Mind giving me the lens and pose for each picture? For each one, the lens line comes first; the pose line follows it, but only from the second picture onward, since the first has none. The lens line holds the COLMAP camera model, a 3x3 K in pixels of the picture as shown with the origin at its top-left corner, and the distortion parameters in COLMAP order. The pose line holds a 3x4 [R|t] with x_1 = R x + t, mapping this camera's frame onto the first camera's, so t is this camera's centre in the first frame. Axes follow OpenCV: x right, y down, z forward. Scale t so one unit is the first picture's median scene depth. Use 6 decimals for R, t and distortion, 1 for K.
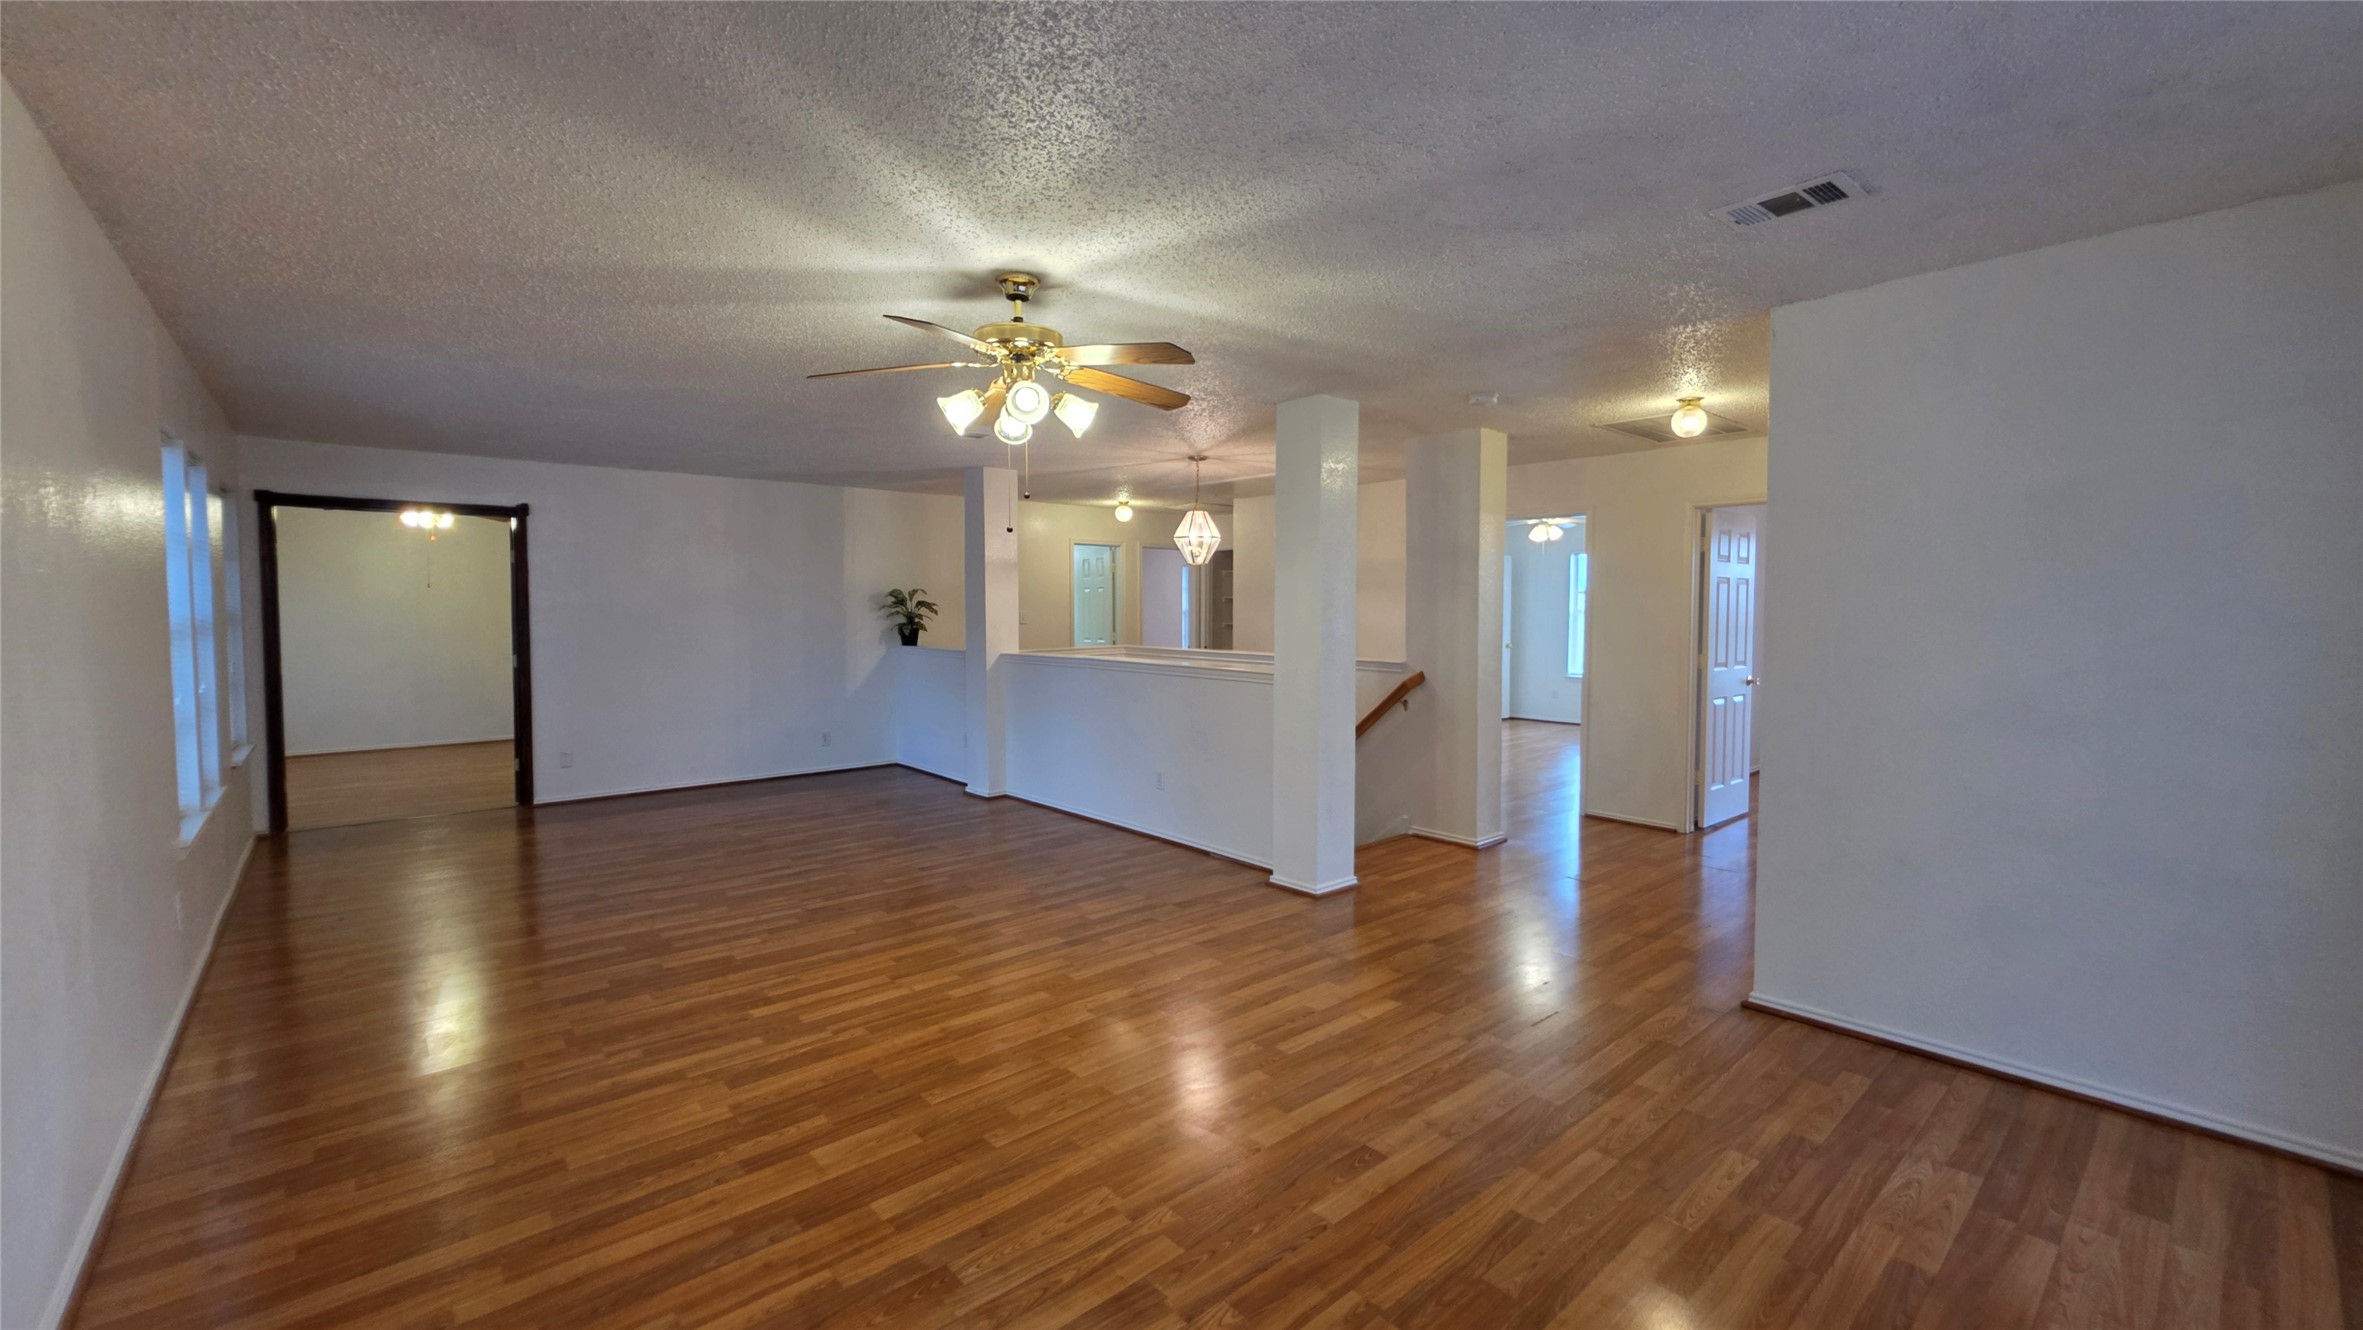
lens RADIAL K [[947.1, 0, 1177.5], [0, 947.1, 650.9], [0, 0, 1]] dist [0.001457, 0.000153]
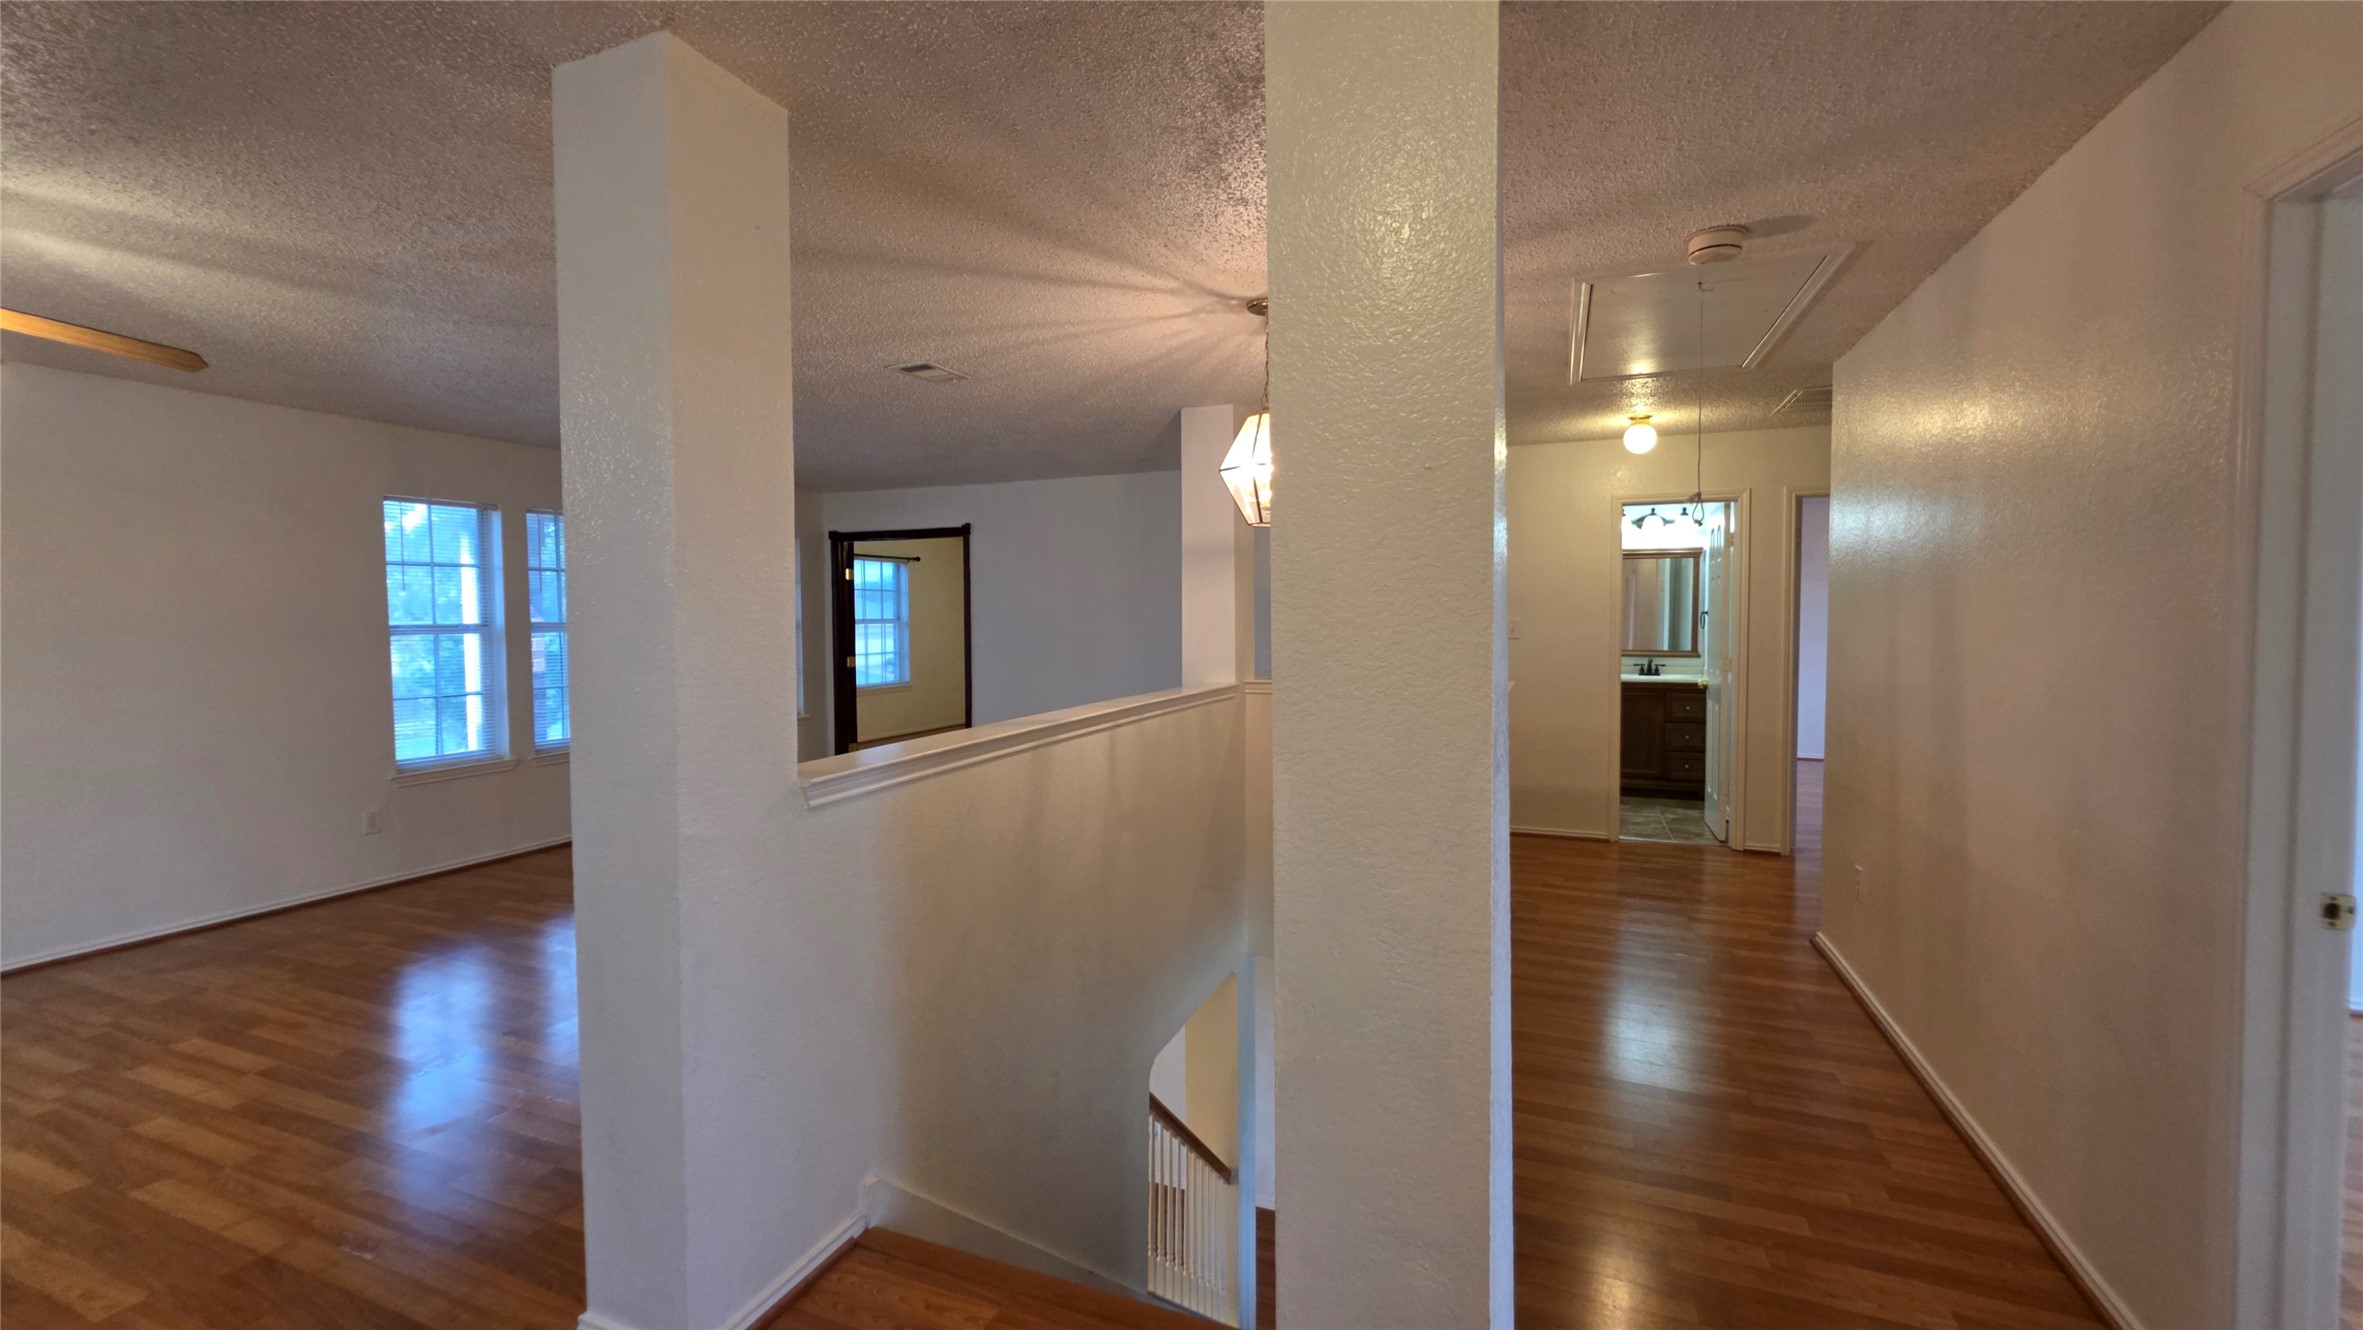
lens RADIAL K [[947.1, 0, 1177.5], [0, 947.1, 650.9], [0, 0, 1]] dist [0.001457, 0.000153]
pose [[0.453148, 0.033723, -0.890797, 0.690500], [-0.038574, 0.999090, 0.018200, -0.057104], [0.890600, 0.026114, 0.454037, 1.172382]]
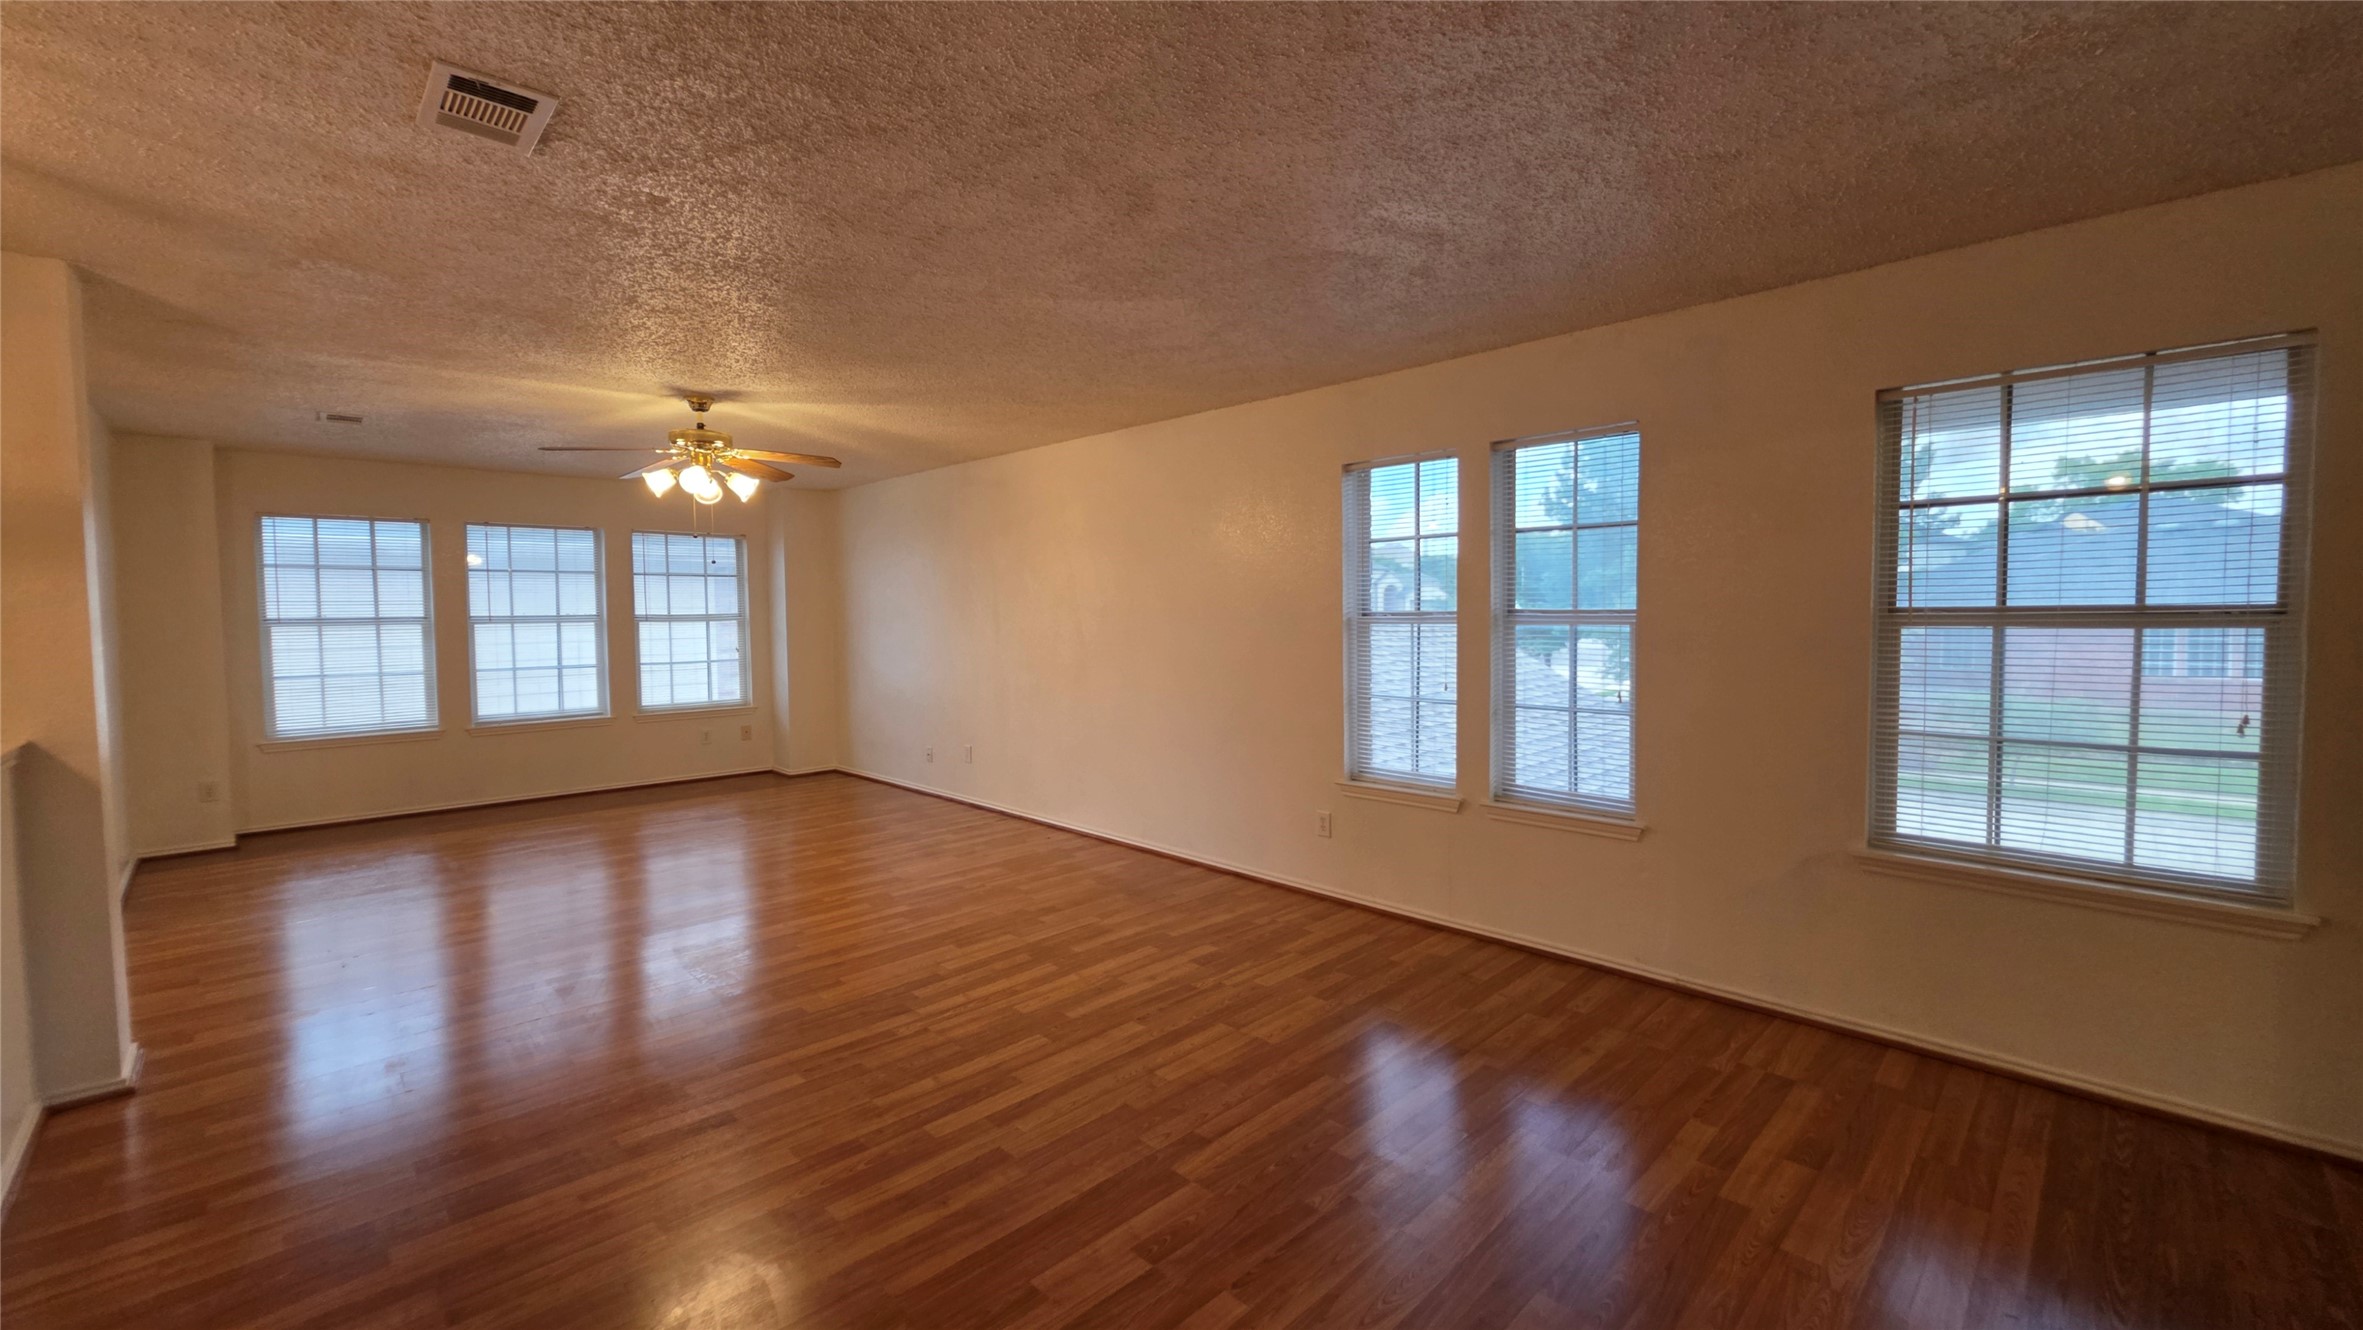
lens RADIAL K [[947.1, 0, 1177.5], [0, 947.1, 650.9], [0, 0, 1]] dist [0.001457, 0.000153]
pose [[-0.998040, 0.012503, -0.061322, -0.610220], [0.006572, 0.995361, 0.095984, -0.089306], [0.062237, 0.095393, -0.993492, 1.888311]]
